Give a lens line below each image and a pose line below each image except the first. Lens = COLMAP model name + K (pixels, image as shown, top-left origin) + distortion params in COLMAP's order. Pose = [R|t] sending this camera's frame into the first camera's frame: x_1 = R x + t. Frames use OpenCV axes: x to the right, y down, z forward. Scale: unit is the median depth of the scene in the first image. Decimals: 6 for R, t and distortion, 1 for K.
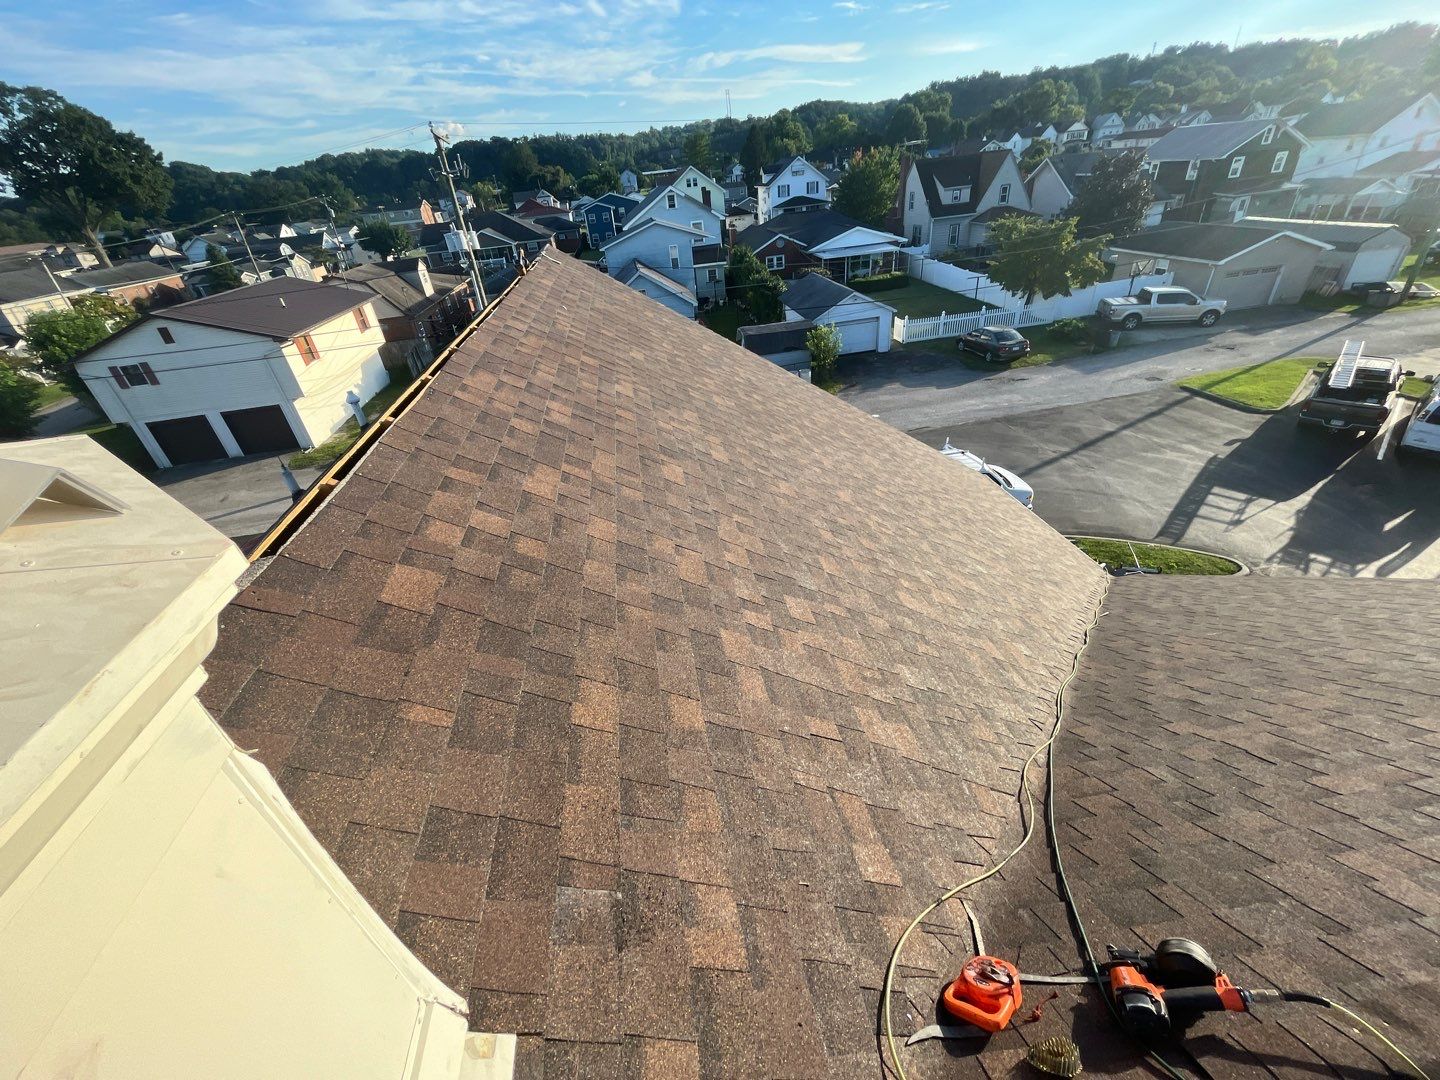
lens RADIAL K [[585.9, 0, 720.0], [0, 585.9, 540.0], [0, 0, 1]] dist [-0.015384, 0.000791]
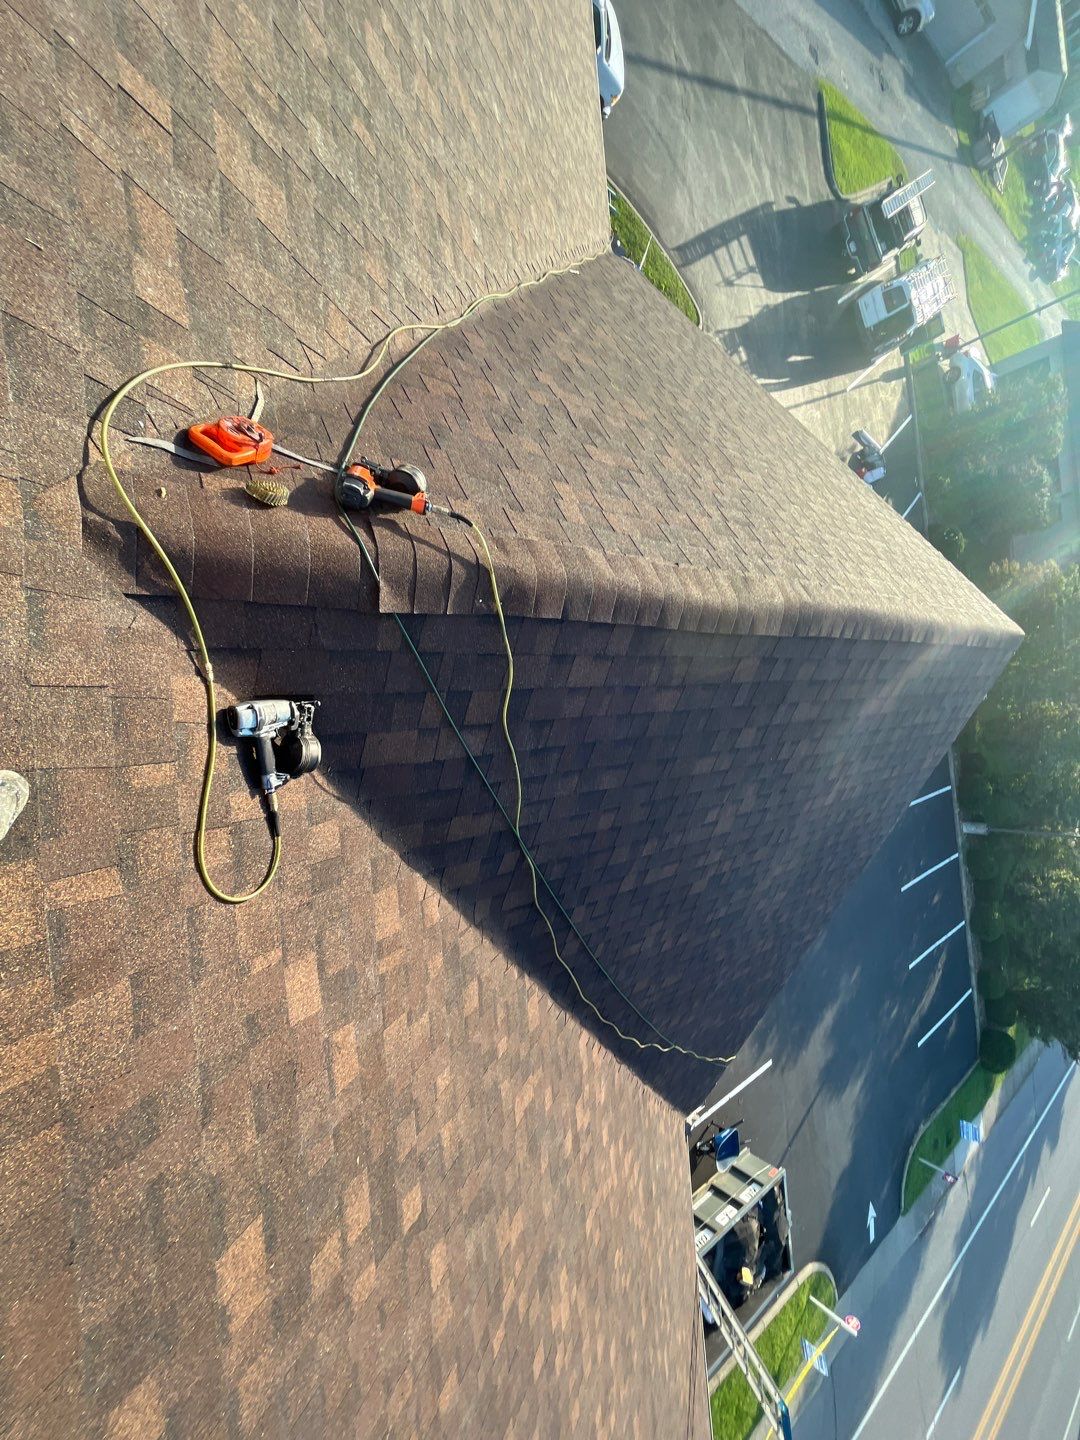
lens RADIAL K [[585.9, 0, 540.0], [0, 585.9, 720.0], [0, 0, 1]] dist [-0.015384, 0.000791]
pose [[0.731826, 0.073626, 0.677503, 0.106396], [-0.594700, 0.554494, 0.582125, 0.056287], [-0.332812, -0.828925, 0.449578, -0.071377]]
